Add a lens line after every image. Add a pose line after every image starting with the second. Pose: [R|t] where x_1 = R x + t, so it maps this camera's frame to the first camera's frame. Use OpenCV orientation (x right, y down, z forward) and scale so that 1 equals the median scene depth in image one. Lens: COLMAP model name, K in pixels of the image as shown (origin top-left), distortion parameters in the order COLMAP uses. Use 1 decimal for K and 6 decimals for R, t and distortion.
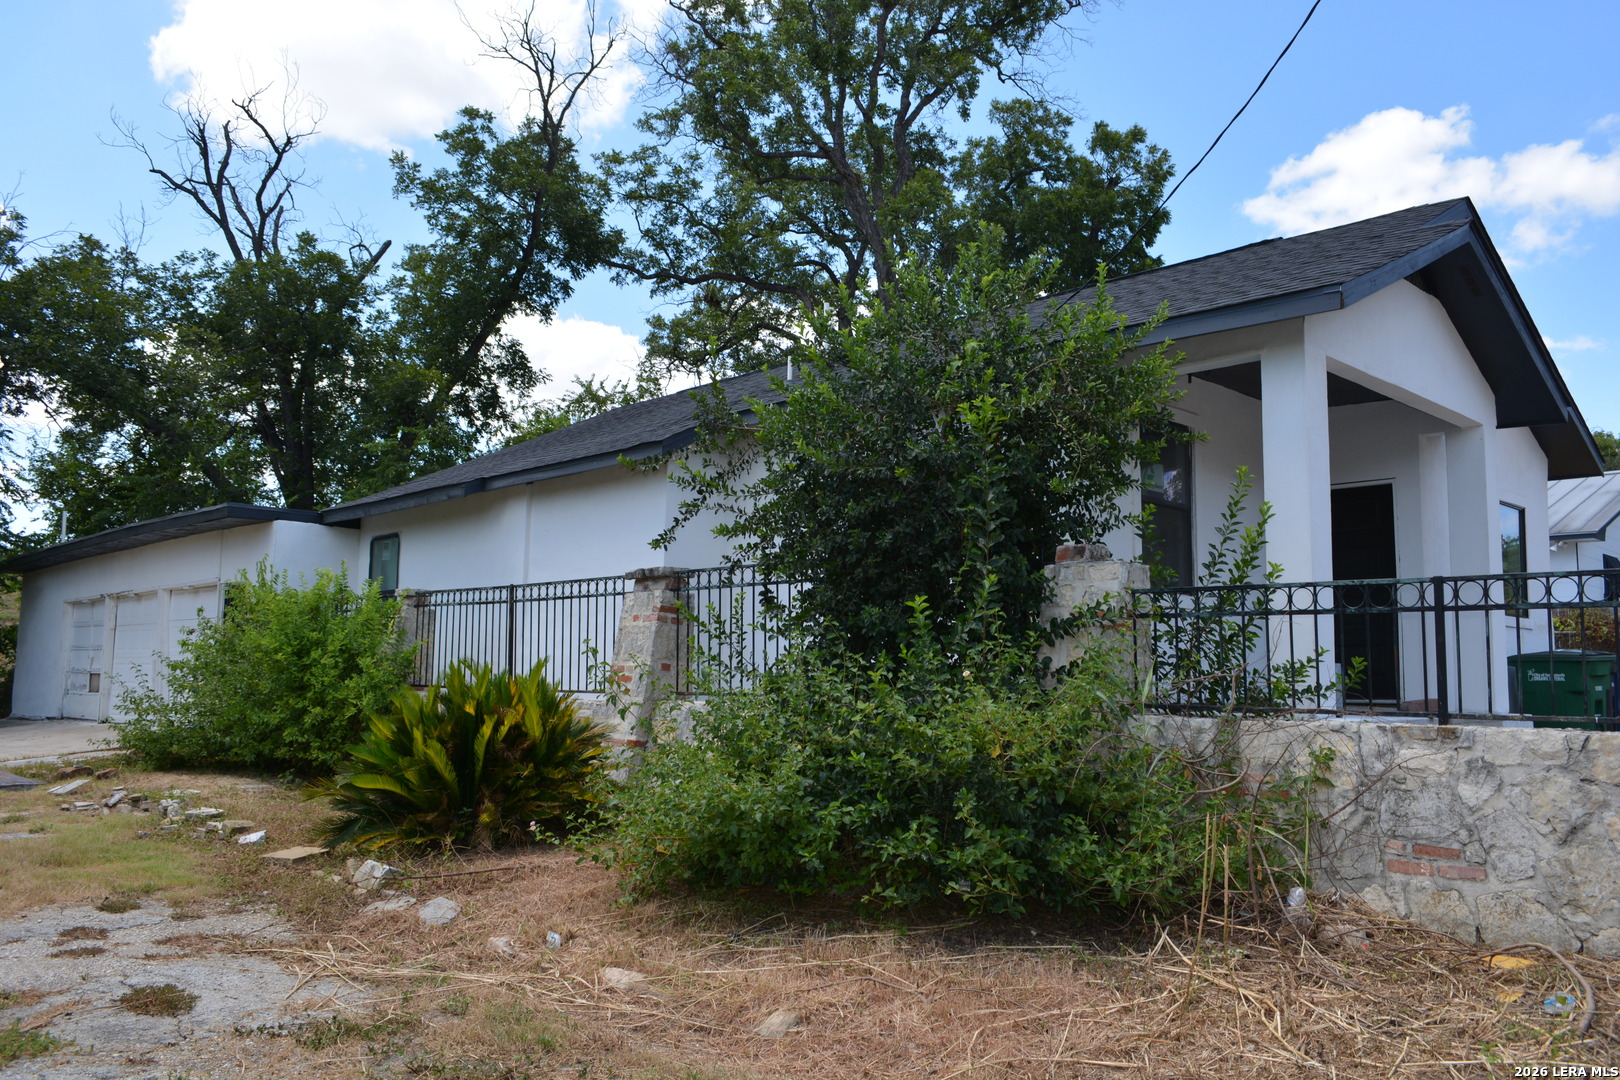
lens RADIAL K [[1301.7, 0, 810.8], [0, 1301.7, 558.4], [0, 0, 1]] dist [-0.004392, 0.007507]
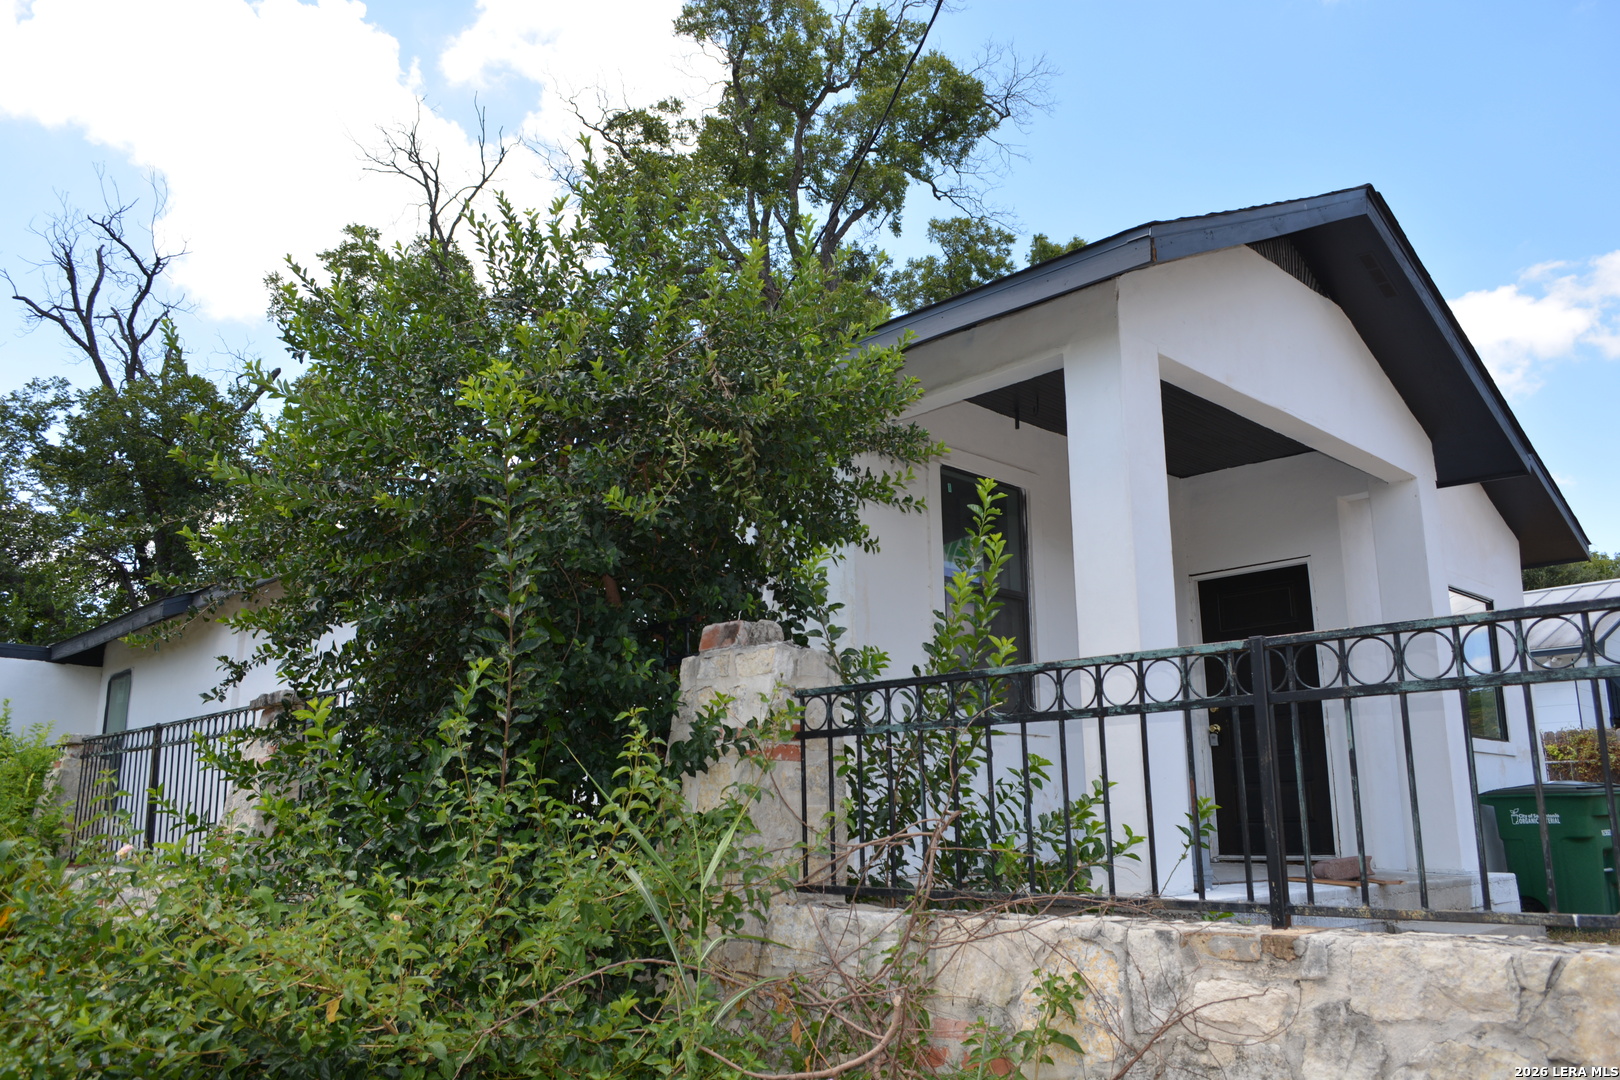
lens RADIAL K [[1301.7, 0, 810.8], [0, 1301.7, 558.4], [0, 0, 1]] dist [-0.004392, 0.007507]
pose [[0.999760, -0.021910, -0.000494, 0.060779], [0.021708, 0.993132, -0.114966, 0.007770], [0.003010, 0.114928, 0.993369, 0.094964]]
